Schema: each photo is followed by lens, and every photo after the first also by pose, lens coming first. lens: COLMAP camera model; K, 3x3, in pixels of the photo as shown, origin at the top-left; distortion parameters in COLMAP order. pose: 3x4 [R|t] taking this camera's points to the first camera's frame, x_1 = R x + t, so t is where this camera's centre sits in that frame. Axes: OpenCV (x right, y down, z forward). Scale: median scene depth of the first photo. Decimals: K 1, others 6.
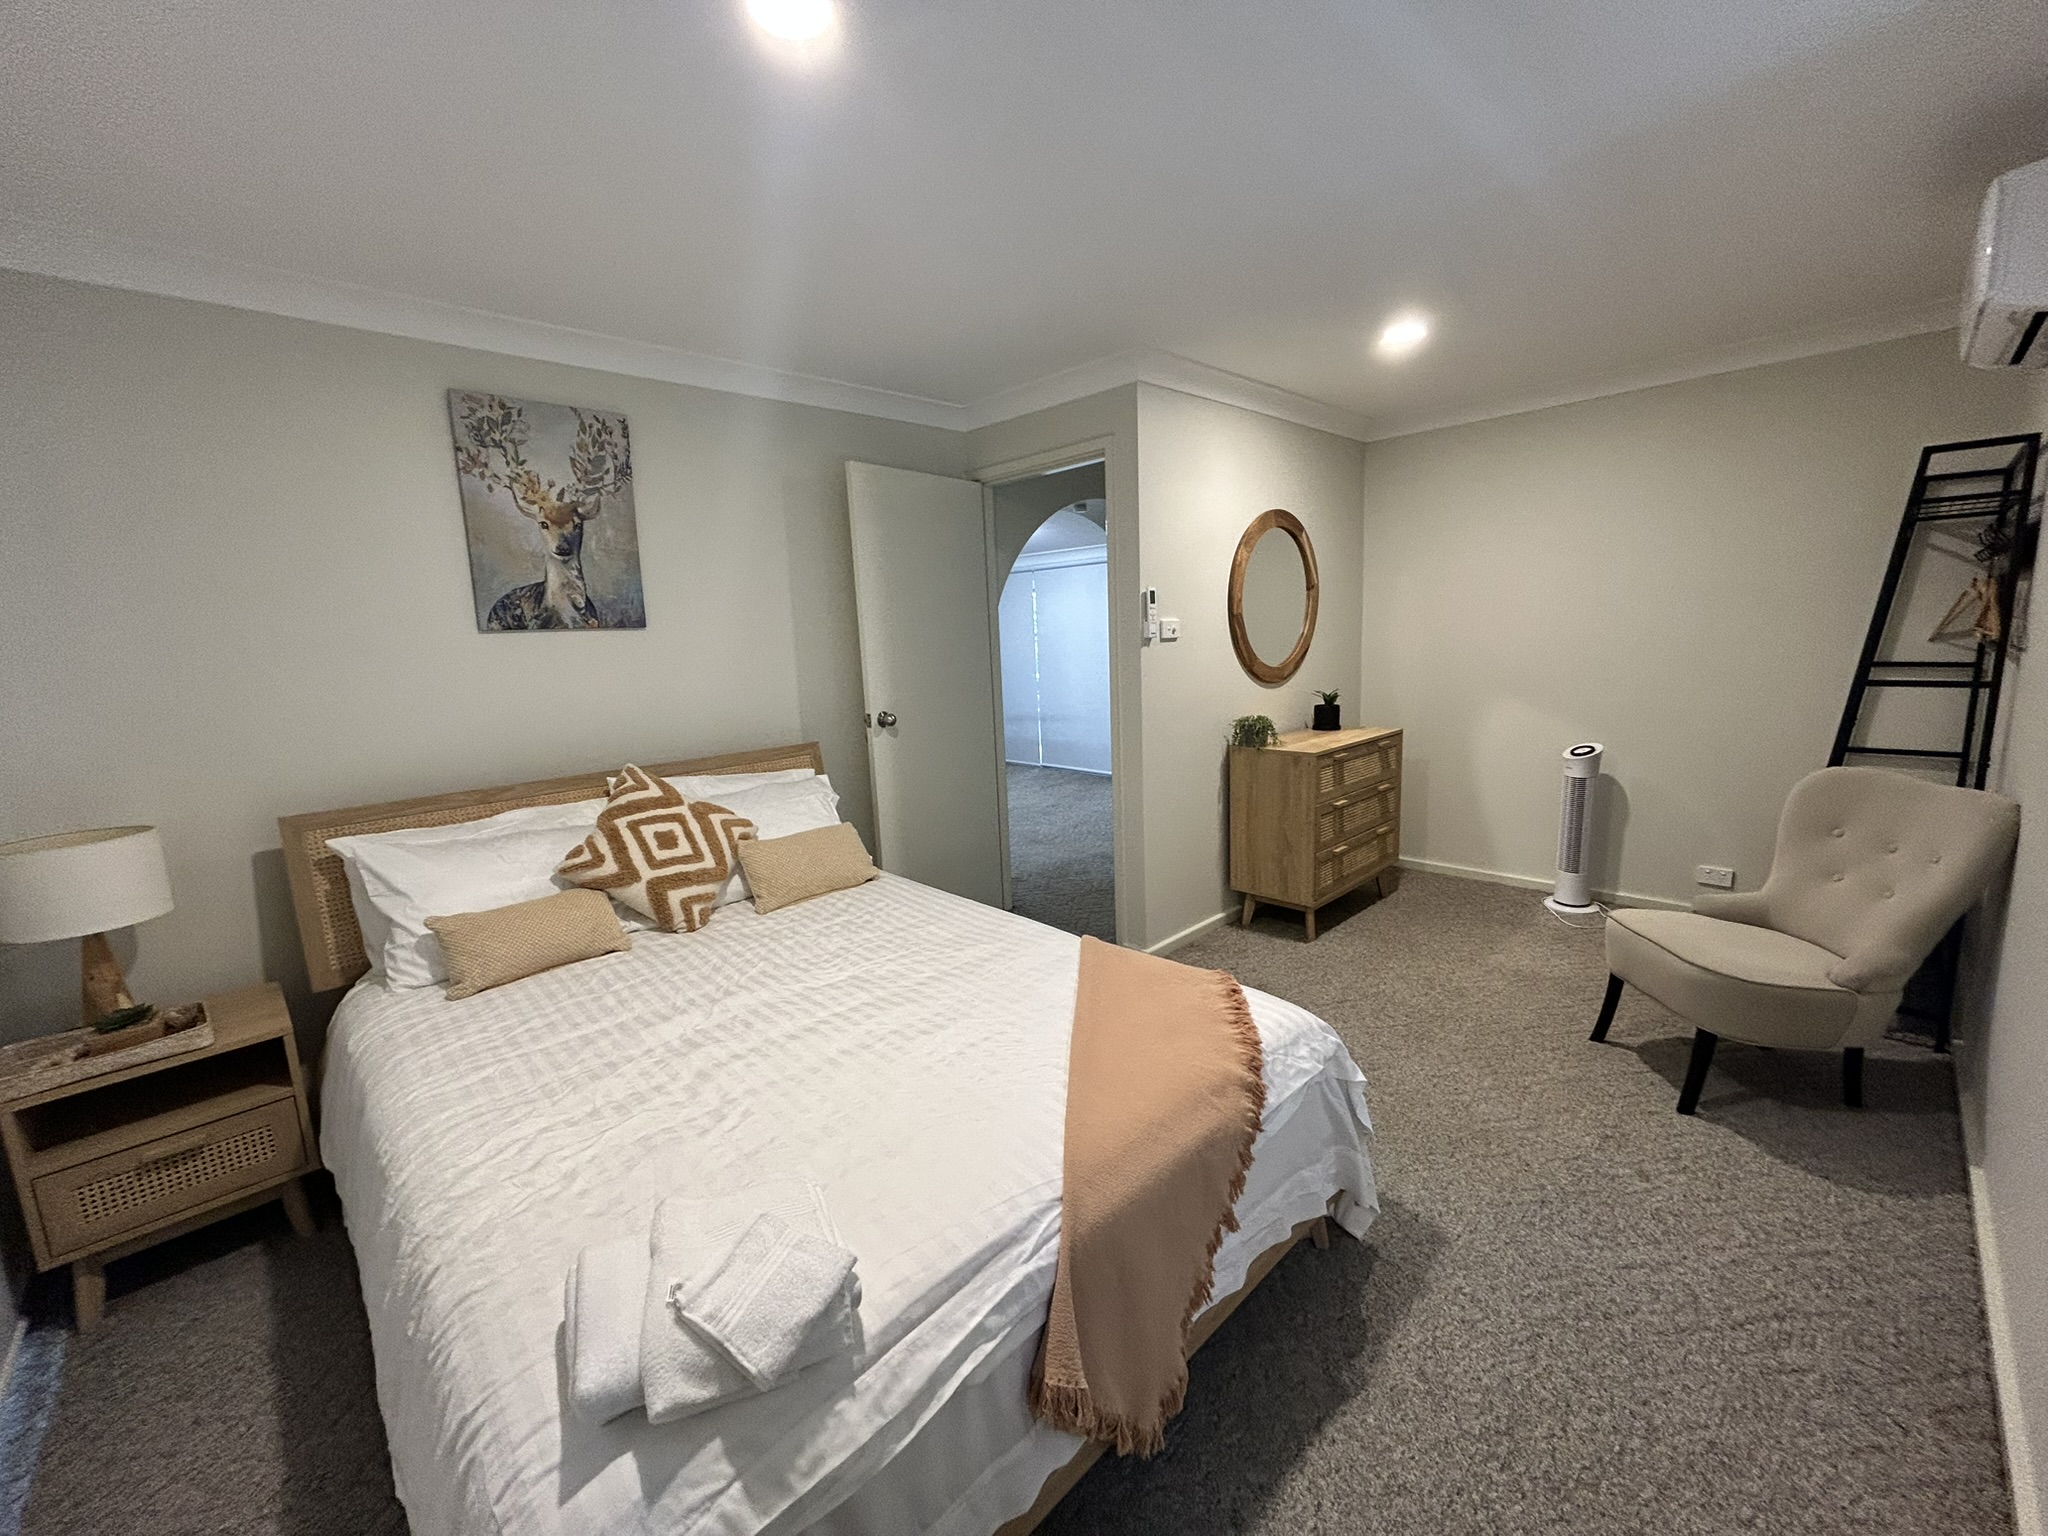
lens RADIAL K [[822.3, 0, 1021.0], [0, 822.3, 765.9], [0, 0, 1]] dist [-0.001654, 0.000551]
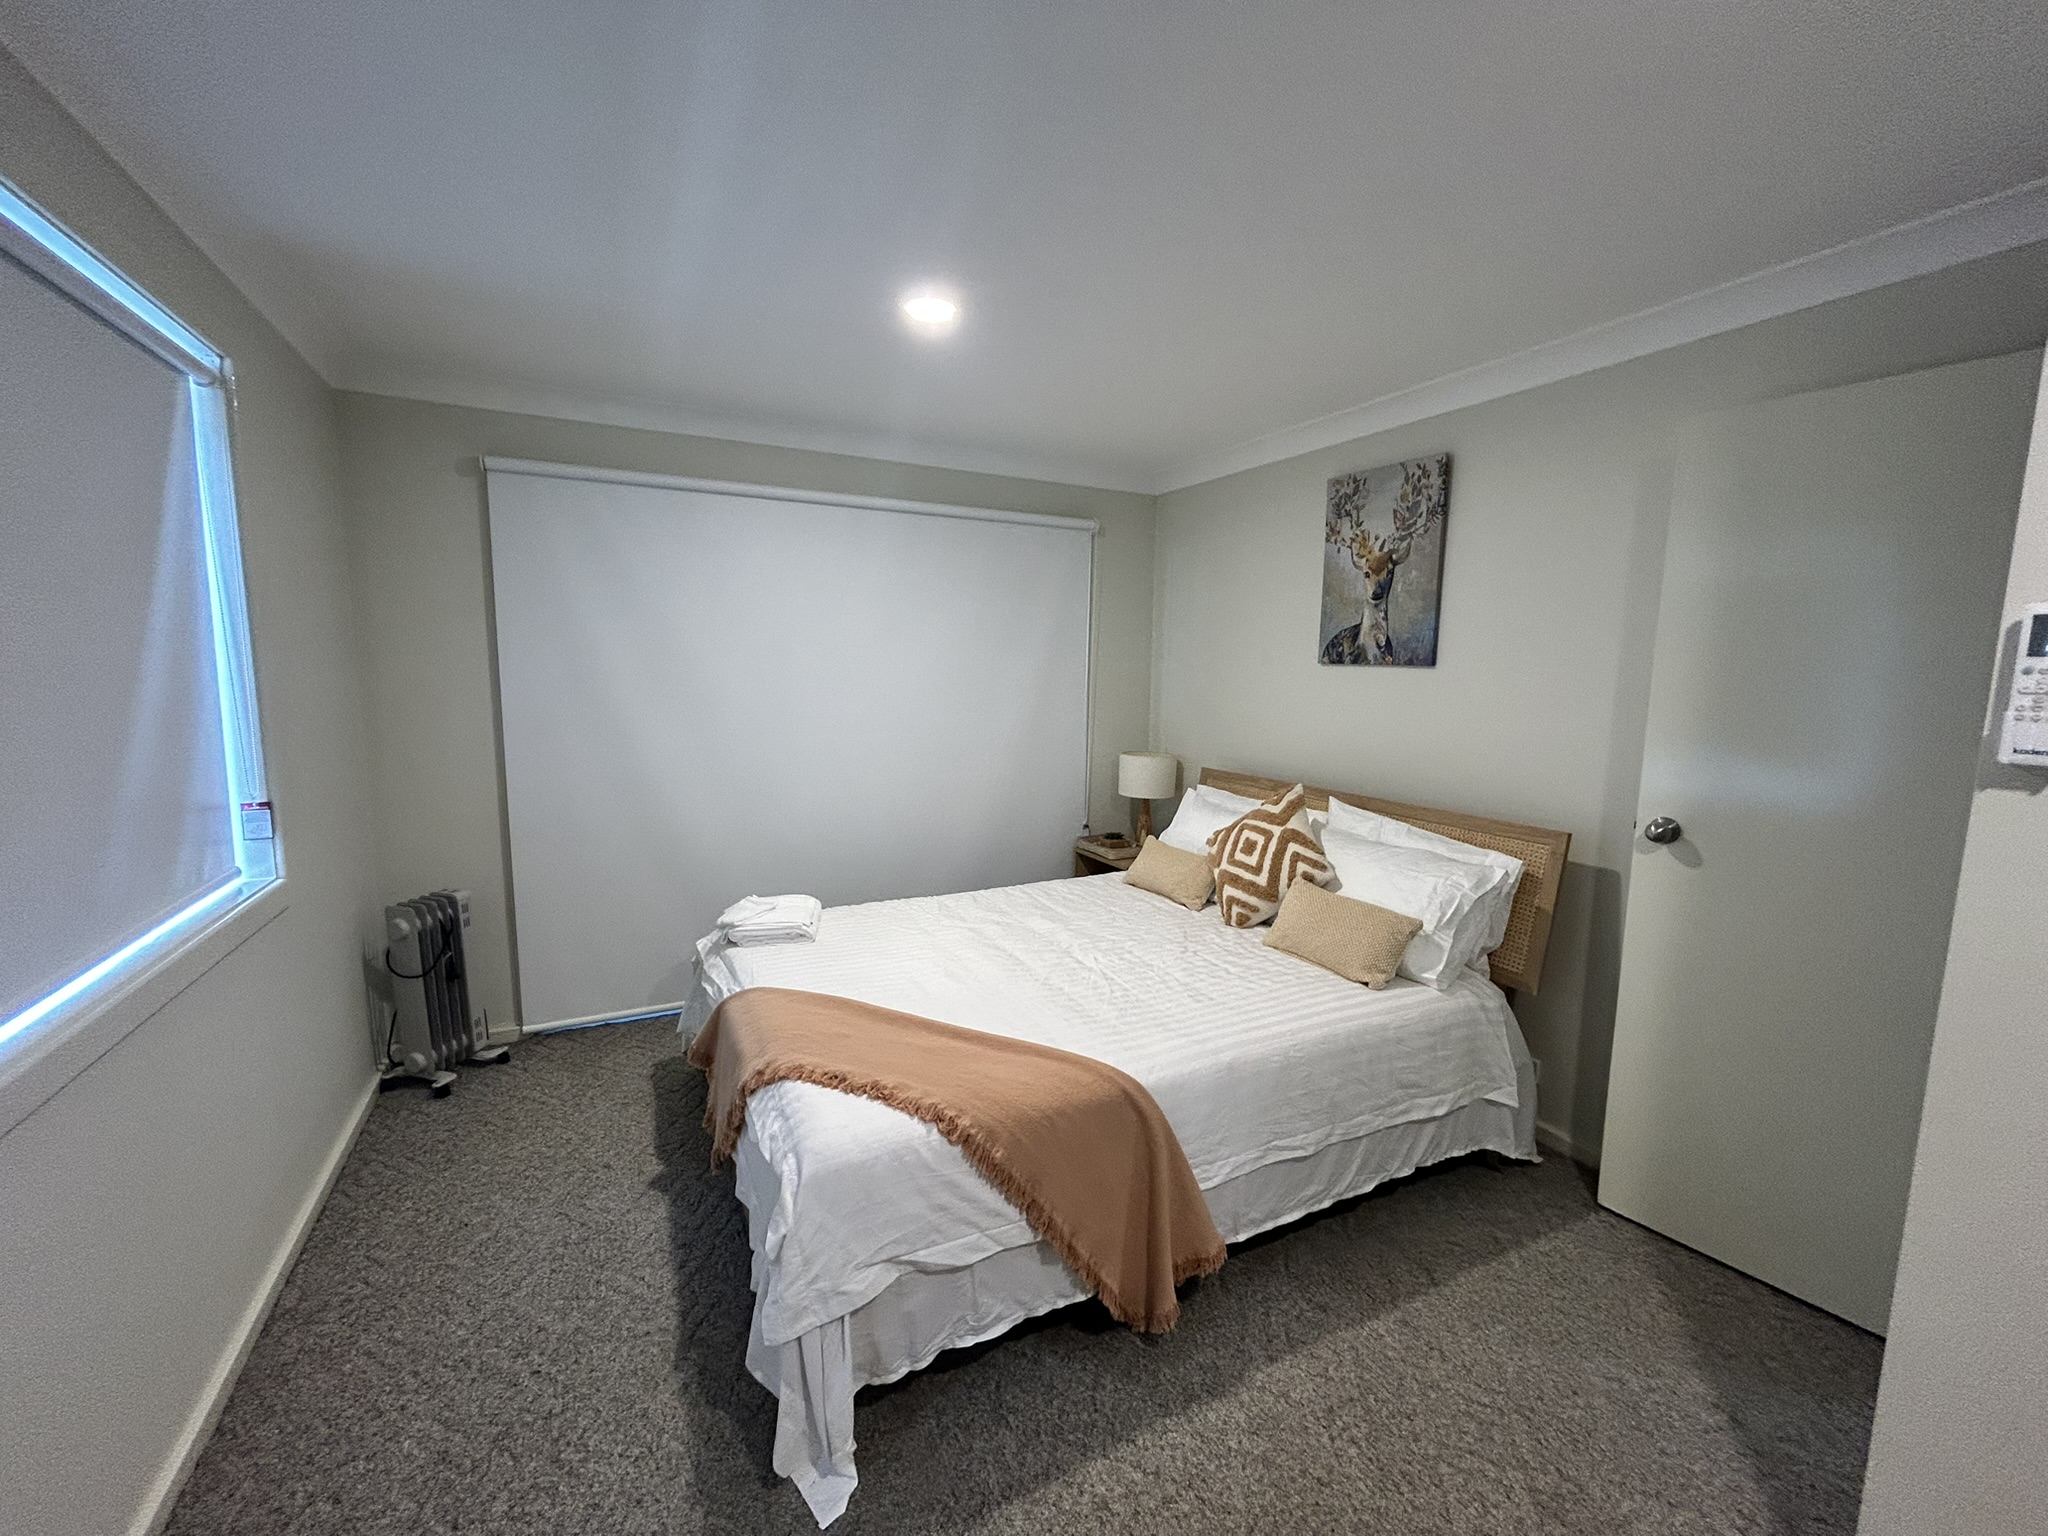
lens RADIAL K [[822.3, 0, 1021.0], [0, 822.3, 765.9], [0, 0, 1]] dist [-0.001654, 0.000551]
pose [[-0.293113, 0.160270, -0.942549, 0.689151], [-0.158609, 0.964038, 0.213248, -0.201804], [0.942830, 0.212002, -0.257152, 0.888925]]
